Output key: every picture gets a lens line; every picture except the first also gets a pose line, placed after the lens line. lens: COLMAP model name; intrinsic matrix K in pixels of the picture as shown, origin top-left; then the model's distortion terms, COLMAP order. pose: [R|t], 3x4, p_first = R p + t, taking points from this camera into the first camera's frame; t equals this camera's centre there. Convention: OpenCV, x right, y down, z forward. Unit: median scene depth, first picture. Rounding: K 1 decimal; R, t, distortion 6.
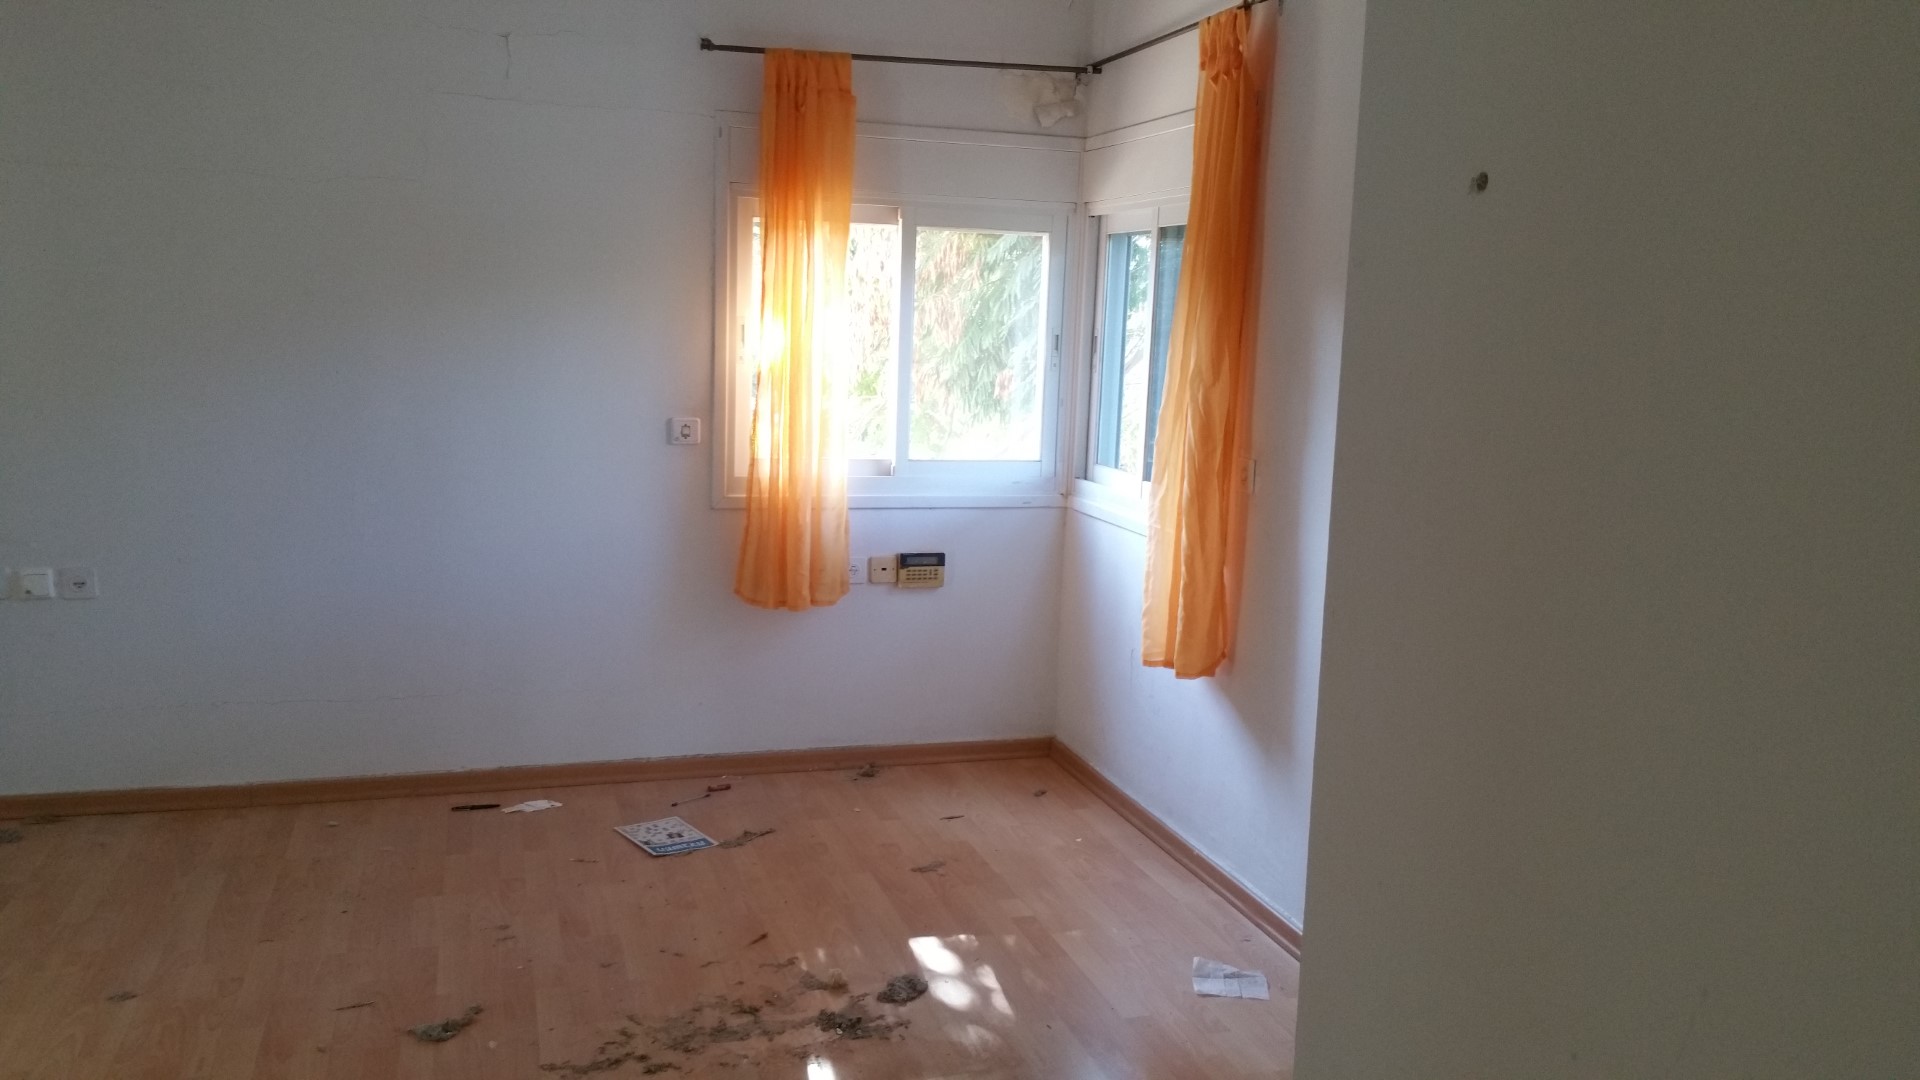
lens RADIAL K [[1562.5, 0, 959.8], [0, 1562.5, 557.5], [0, 0, 1]] dist [0.150667, -0.335479]
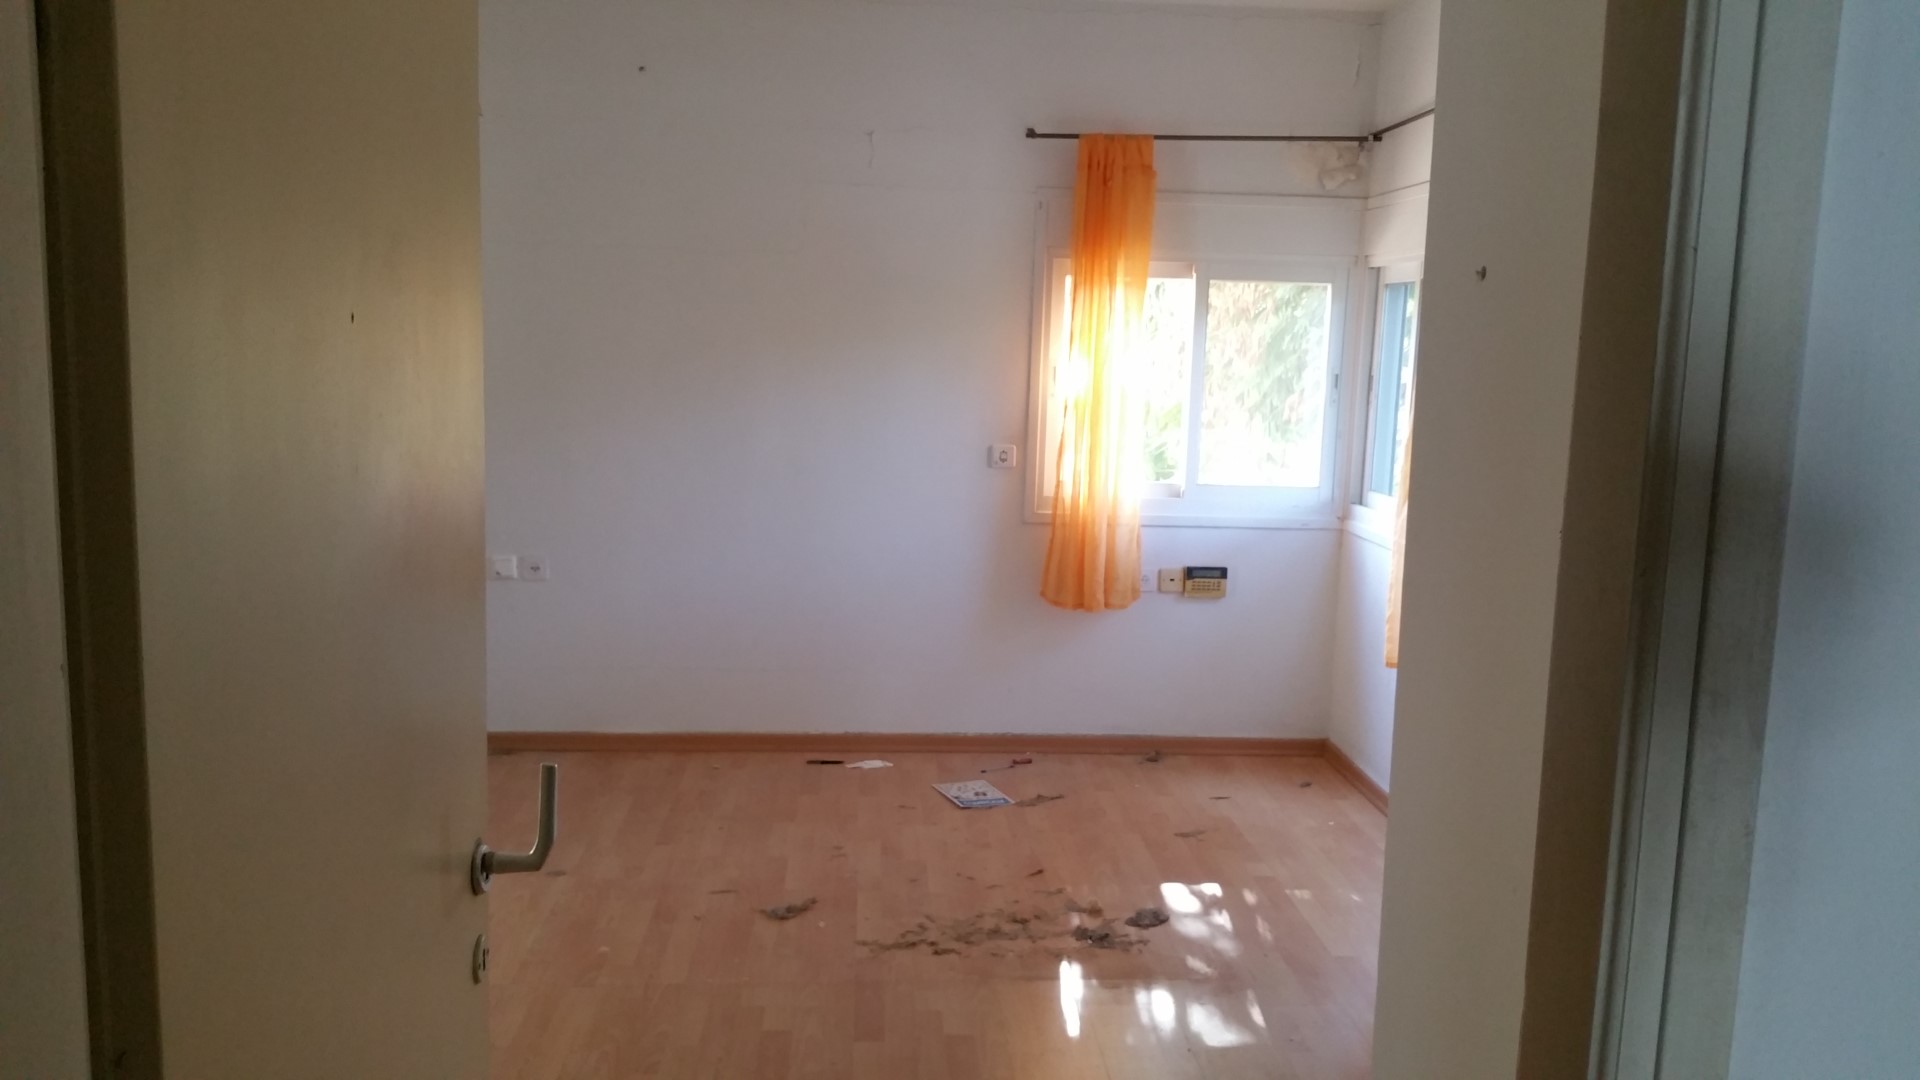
lens RADIAL K [[1562.5, 0, 959.8], [0, 1562.5, 557.5], [0, 0, 1]] dist [0.150667, -0.335479]
pose [[0.972595, 0.028873, -0.230707, 0.067655], [-0.034066, 0.999247, -0.018555, 0.018628], [0.229998, 0.025906, 0.972846, -0.152001]]
